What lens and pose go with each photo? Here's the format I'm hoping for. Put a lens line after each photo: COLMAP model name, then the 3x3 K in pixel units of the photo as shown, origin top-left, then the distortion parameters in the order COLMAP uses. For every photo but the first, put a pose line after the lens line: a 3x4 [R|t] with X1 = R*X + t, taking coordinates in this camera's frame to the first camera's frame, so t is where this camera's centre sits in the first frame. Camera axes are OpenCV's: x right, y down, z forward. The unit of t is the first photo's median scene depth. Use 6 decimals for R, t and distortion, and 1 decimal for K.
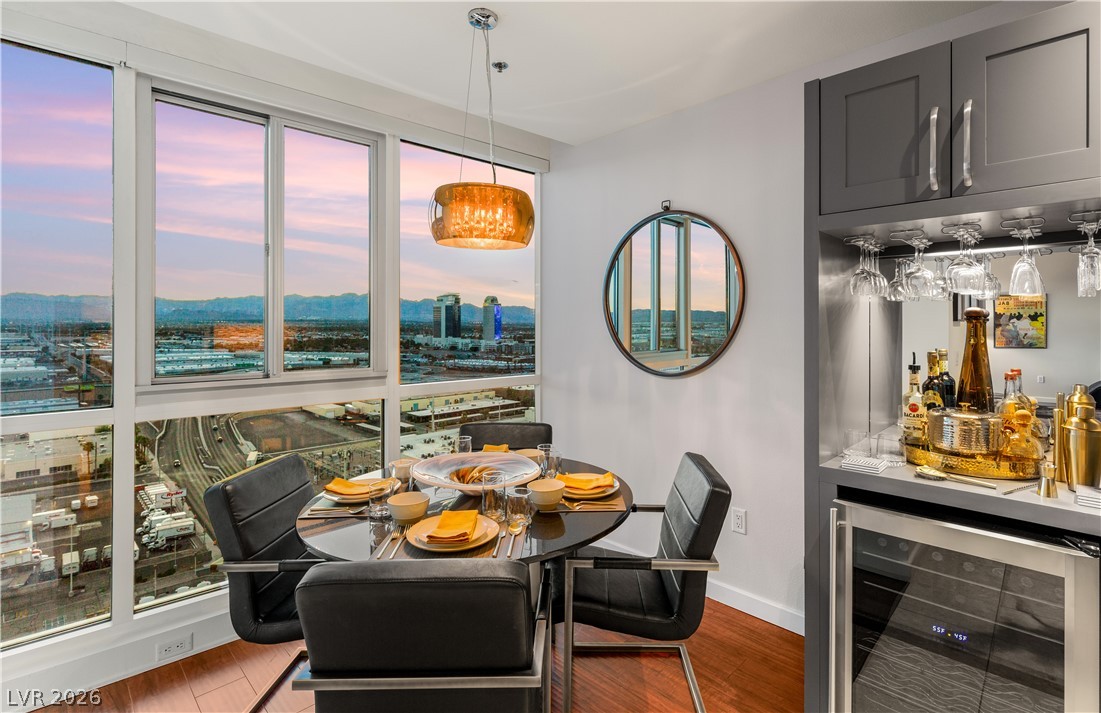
lens RADIAL K [[521.4, 0, 578.5], [0, 521.4, 322.9], [0, 0, 1]] dist [0.002441, 0.001798]
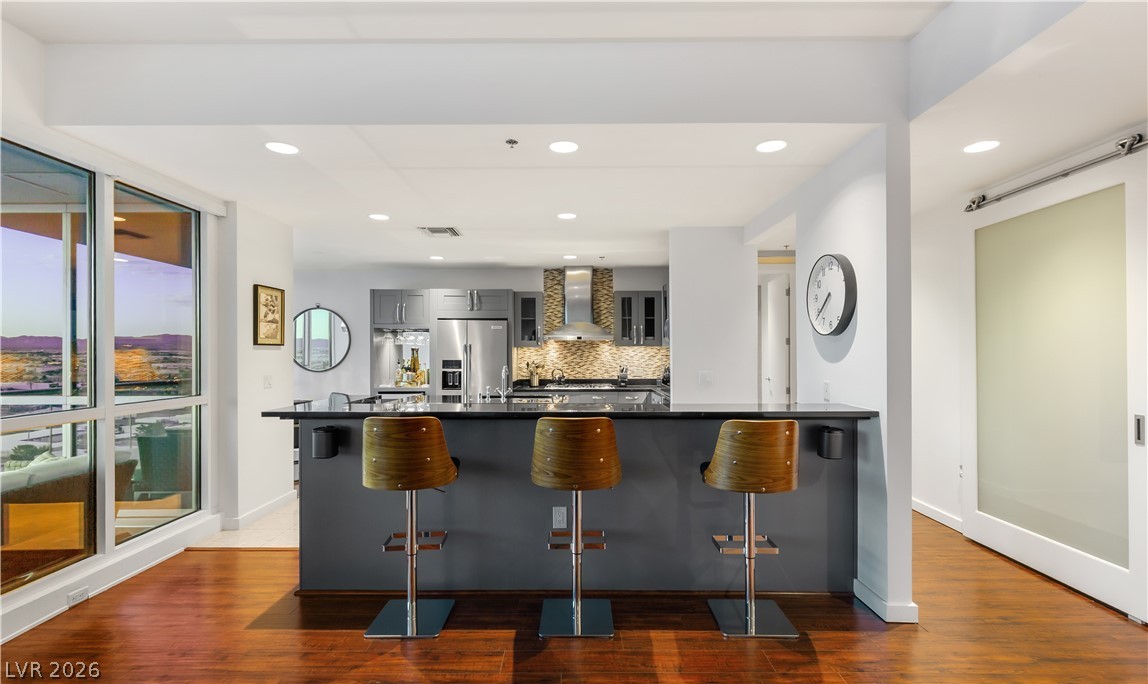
lens RADIAL K [[516.9, 0, 577.5], [0, 516.9, 348.6], [0, 0, 1]] dist [0.003176, 0.000050]
pose [[0.715839, 0.001010, 0.698265, -1.047115], [-0.001106, 0.999999, -0.000312, -0.017673], [-0.698265, -0.000549, 0.715839, -2.583590]]
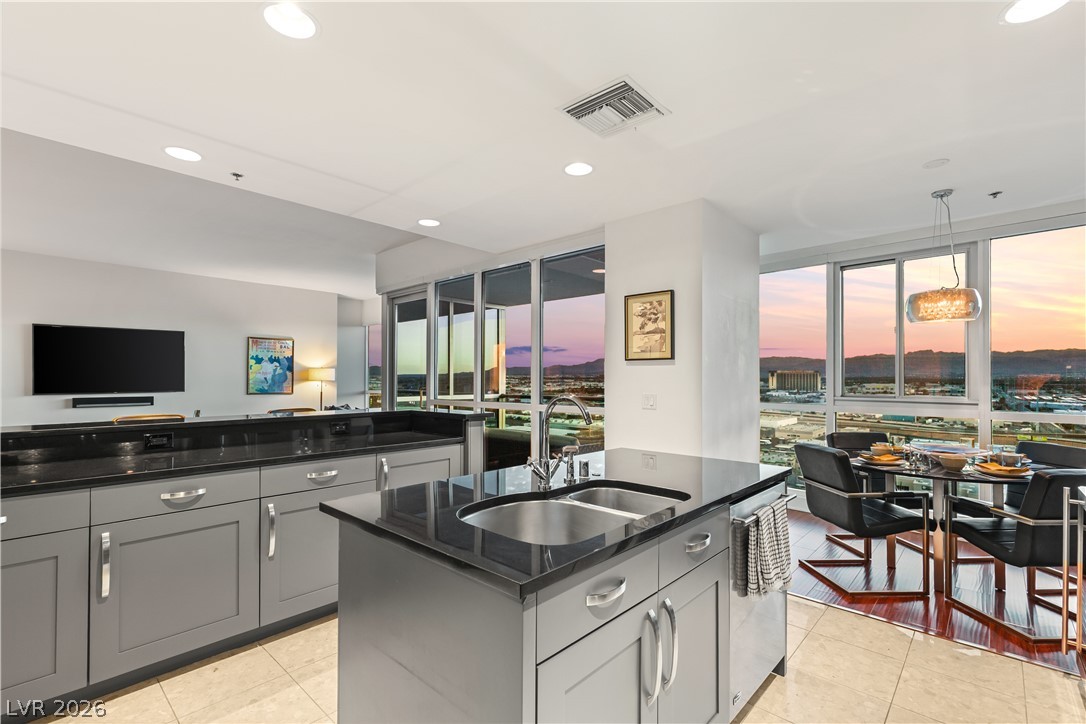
lens RADIAL K [[488.8, 0, 546.0], [0, 488.8, 364.9], [0, 0, 1]] dist [0.002533, 0.002205]
pose [[0.025376, -0.027337, -0.999304, 1.491392], [0.002829, 0.999624, -0.027274, 0.039273], [0.999674, -0.002135, 0.025443, -0.396543]]
